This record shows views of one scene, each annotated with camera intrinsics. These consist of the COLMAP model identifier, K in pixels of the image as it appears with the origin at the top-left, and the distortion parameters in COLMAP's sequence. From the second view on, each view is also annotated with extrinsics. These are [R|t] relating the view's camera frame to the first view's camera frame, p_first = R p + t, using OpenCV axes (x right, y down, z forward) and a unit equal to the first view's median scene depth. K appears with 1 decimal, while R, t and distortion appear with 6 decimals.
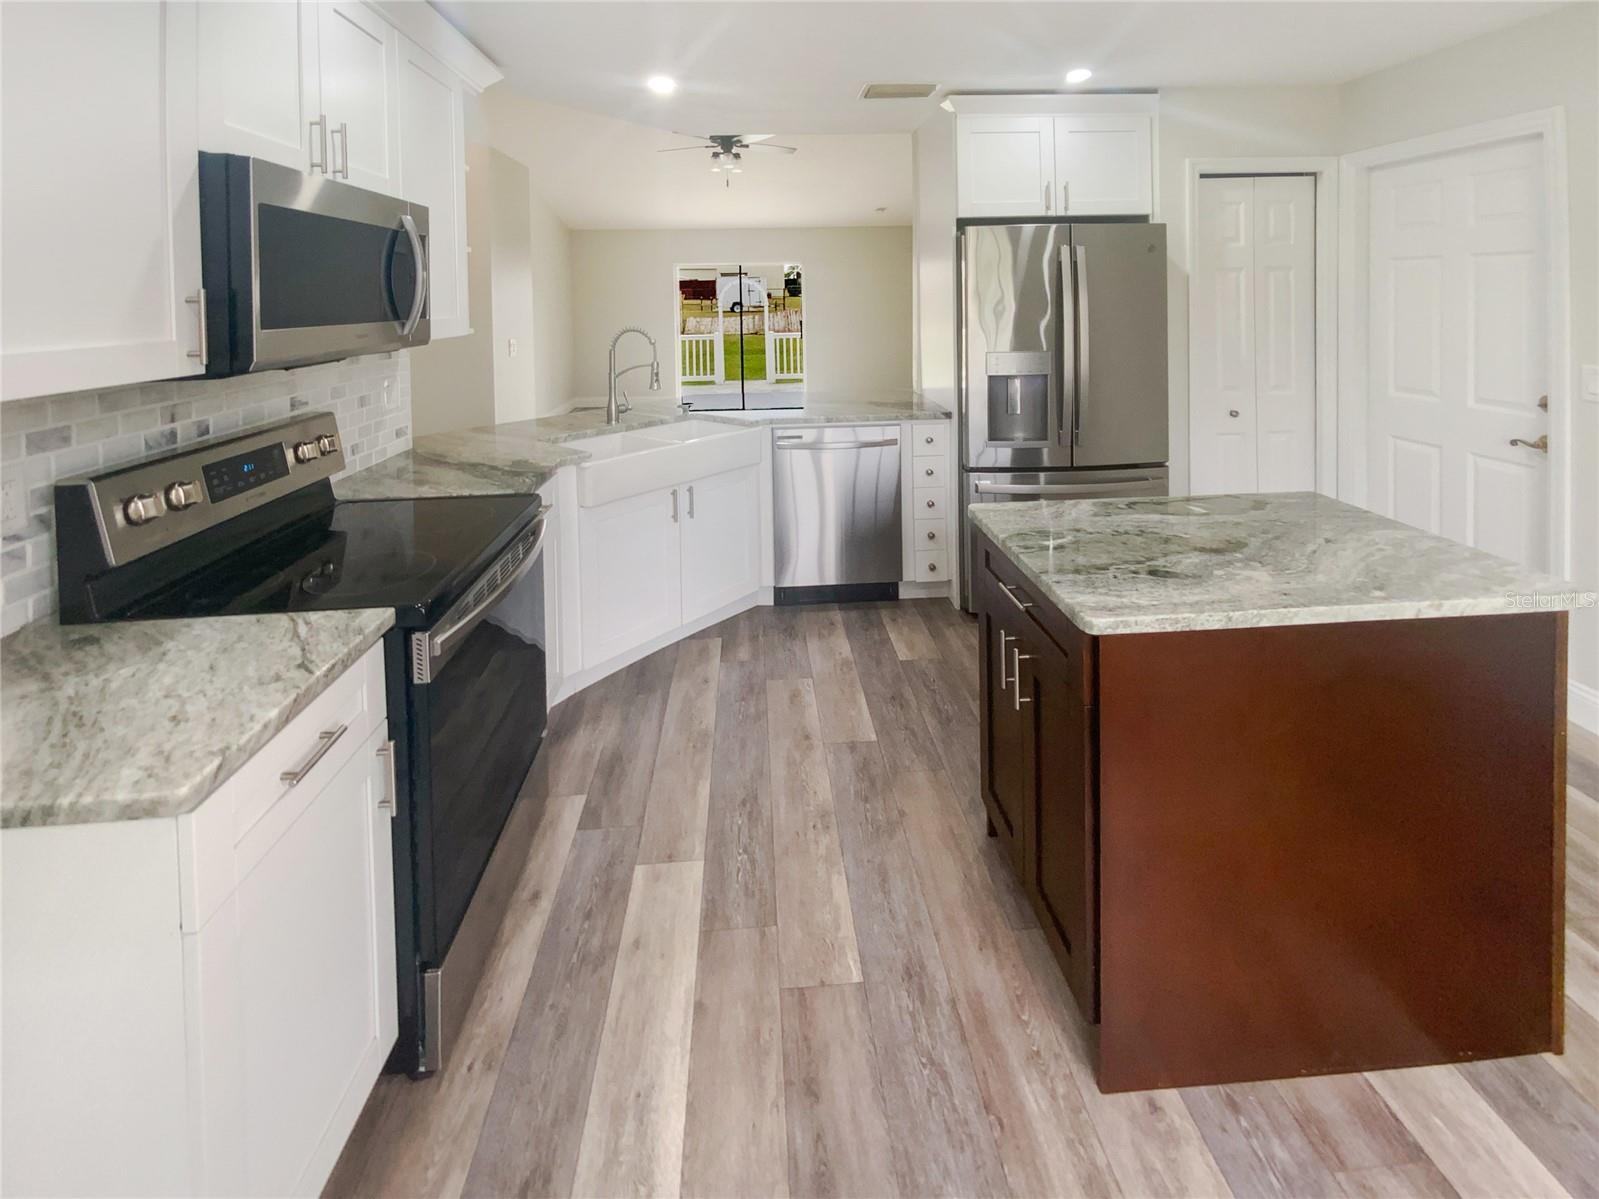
lens RADIAL K [[775.4, 0, 802.2], [0, 775.4, 467.7], [0, 0, 1]] dist [0.000723, 0.000940]
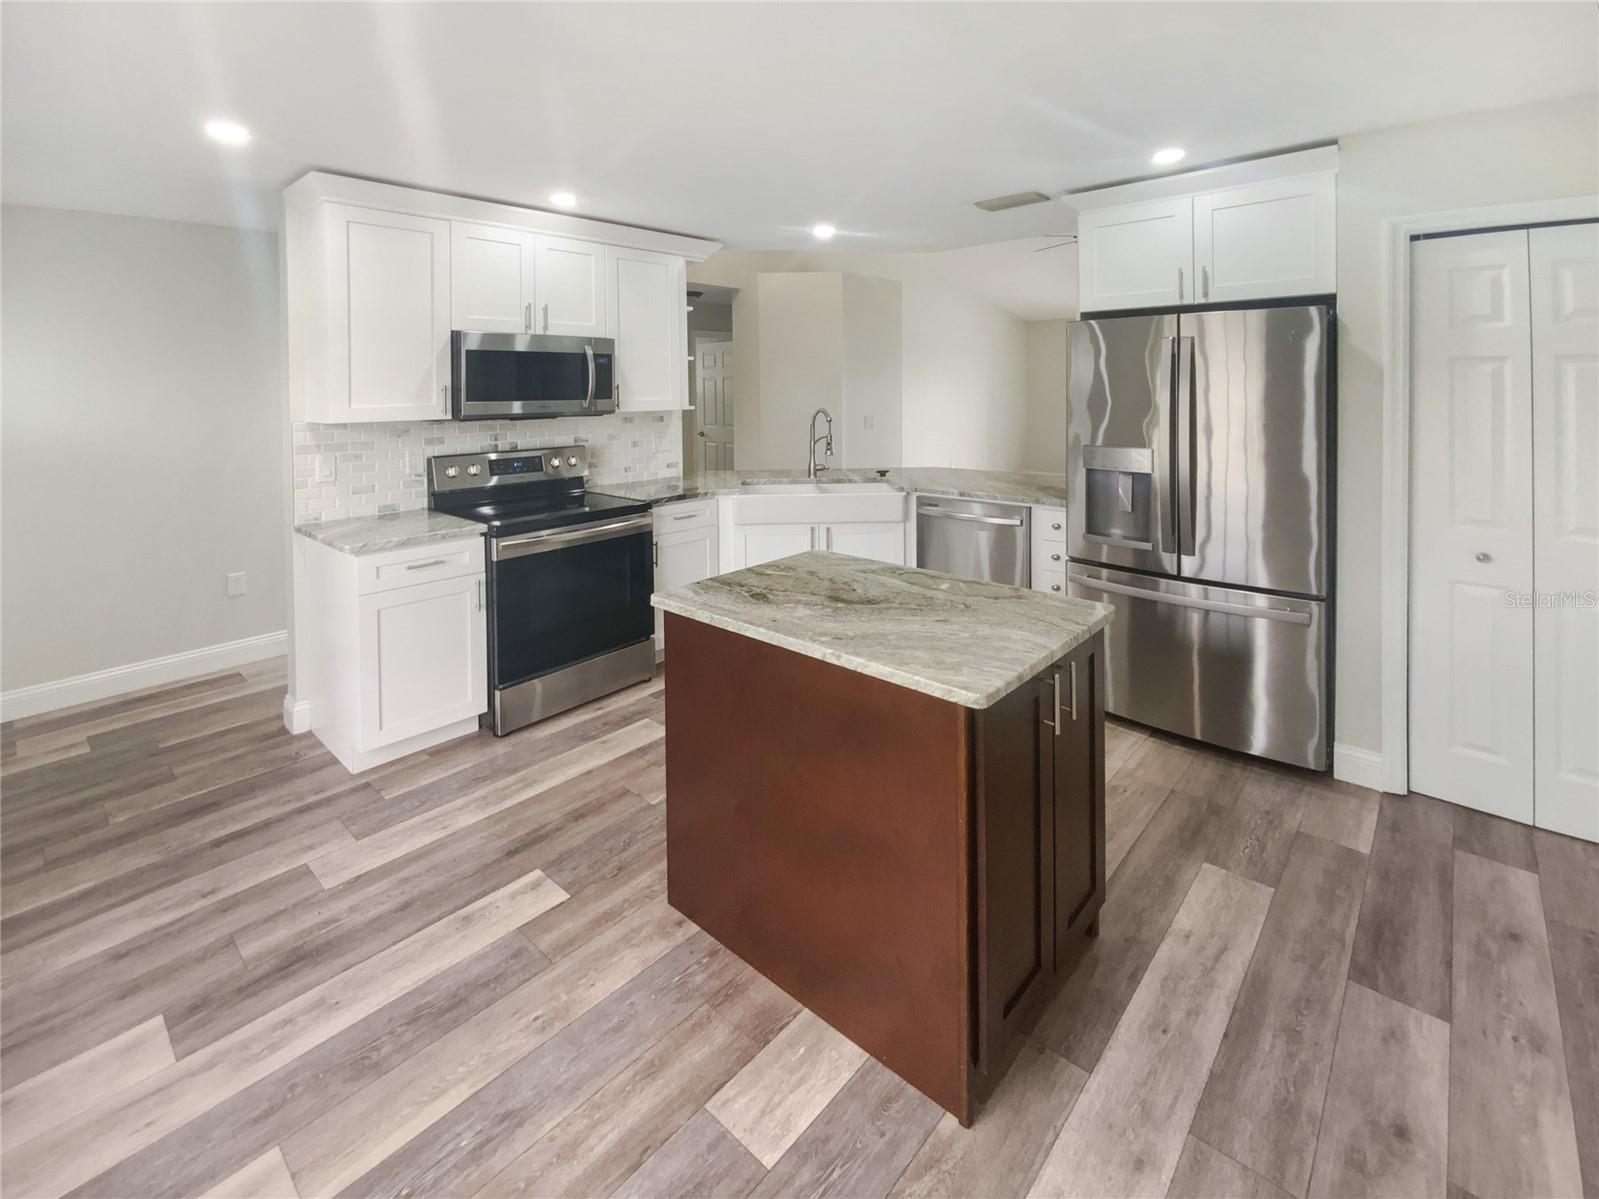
lens RADIAL K [[697.4, 0, 792.6], [0, 697.4, 592.0], [0, 0, 1]] dist [0.001672, -0.005811]
pose [[0.686300, 0.216987, -0.694196, 1.380233], [-0.161401, 0.976099, 0.145537, -0.066140], [0.709184, 0.012162, 0.704919, 0.156120]]
